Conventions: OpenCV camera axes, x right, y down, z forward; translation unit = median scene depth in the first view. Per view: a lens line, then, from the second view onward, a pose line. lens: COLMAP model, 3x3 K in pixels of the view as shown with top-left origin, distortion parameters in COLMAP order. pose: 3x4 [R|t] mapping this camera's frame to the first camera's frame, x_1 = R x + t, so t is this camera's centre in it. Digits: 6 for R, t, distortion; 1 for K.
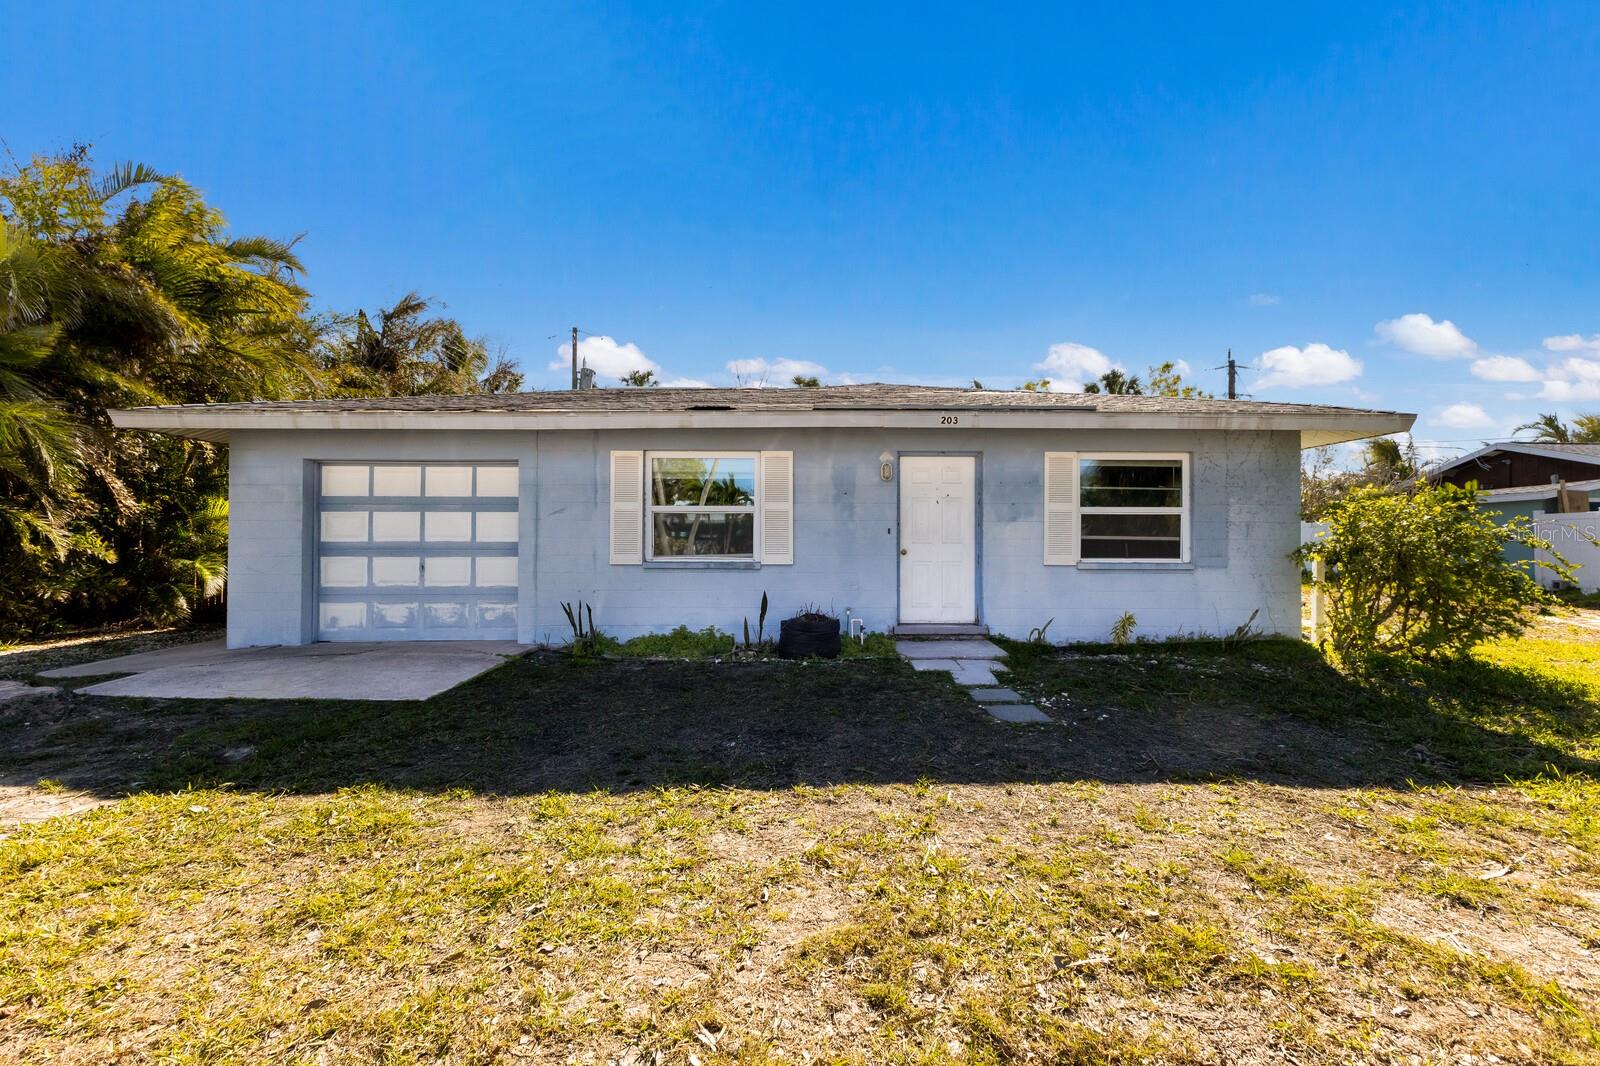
lens RADIAL K [[690.2, 0, 794.3], [0, 690.2, 529.3], [0, 0, 1]] dist [0.018170, -0.002937]
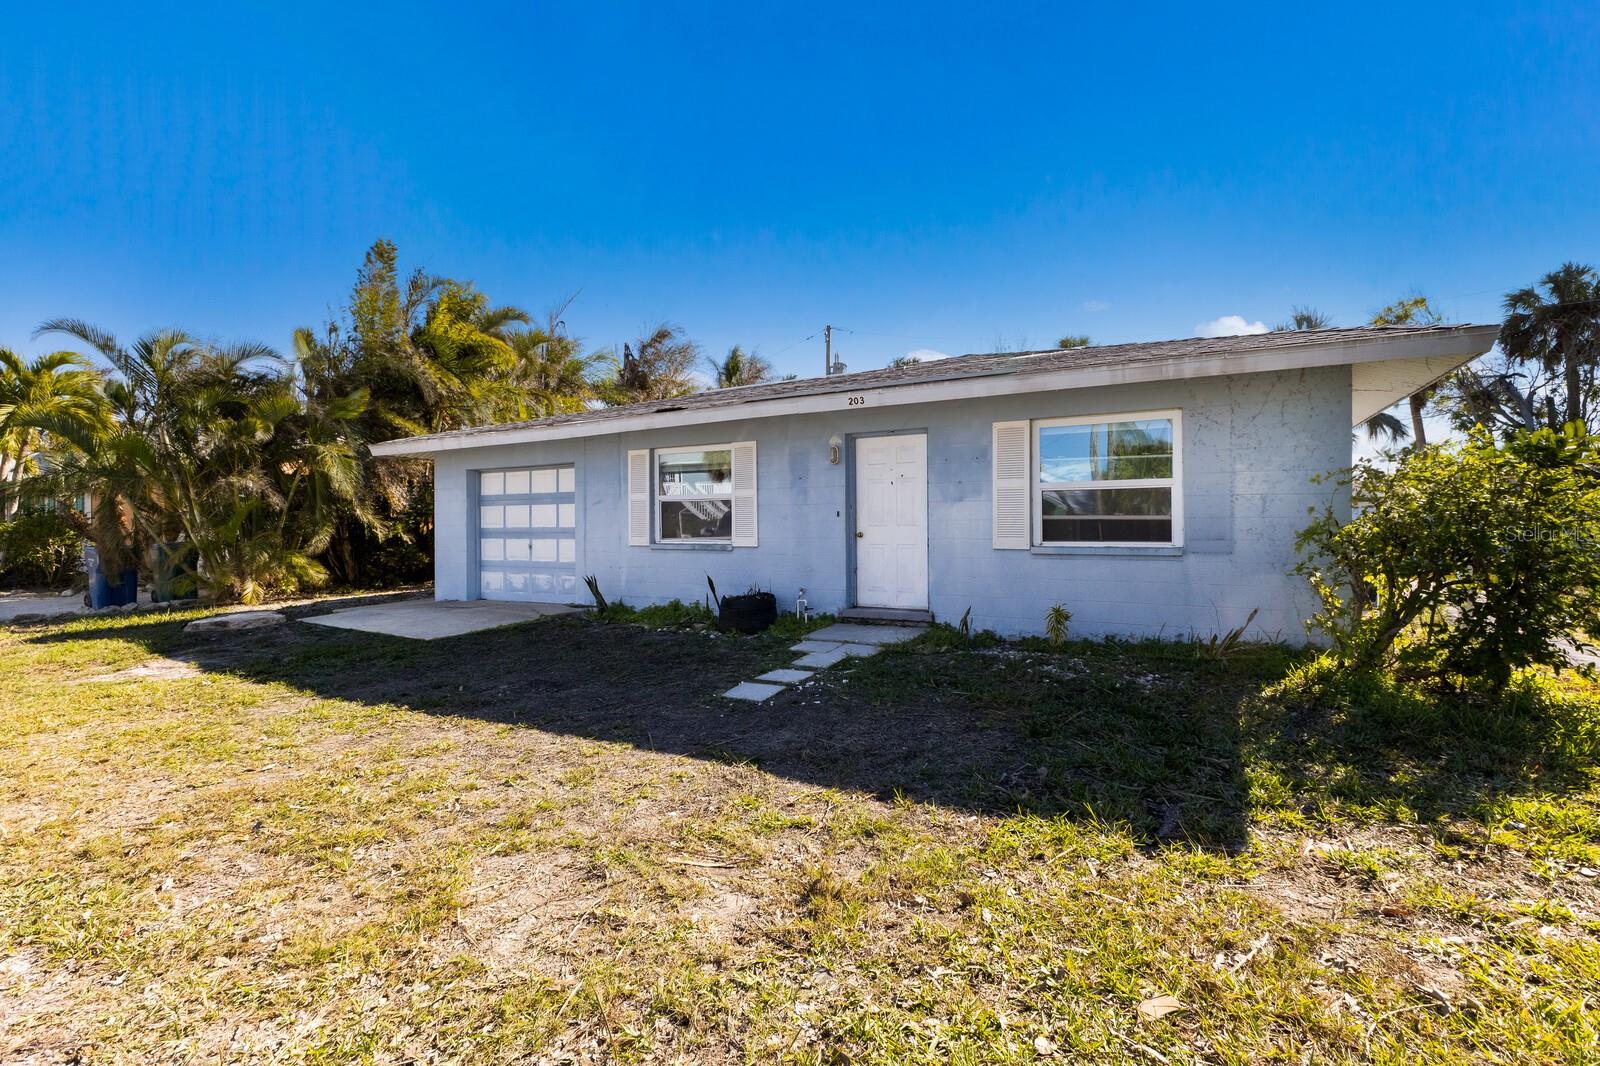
lens RADIAL K [[690.2, 0, 790.0], [0, 690.2, 534.3], [0, 0, 1]] dist [0.018170, -0.002937]
pose [[0.873402, -0.001934, -0.486996, 0.561255], [0.018081, 0.999431, 0.028457, 0.002053], [0.486664, -0.033660, 0.872941, 0.084130]]
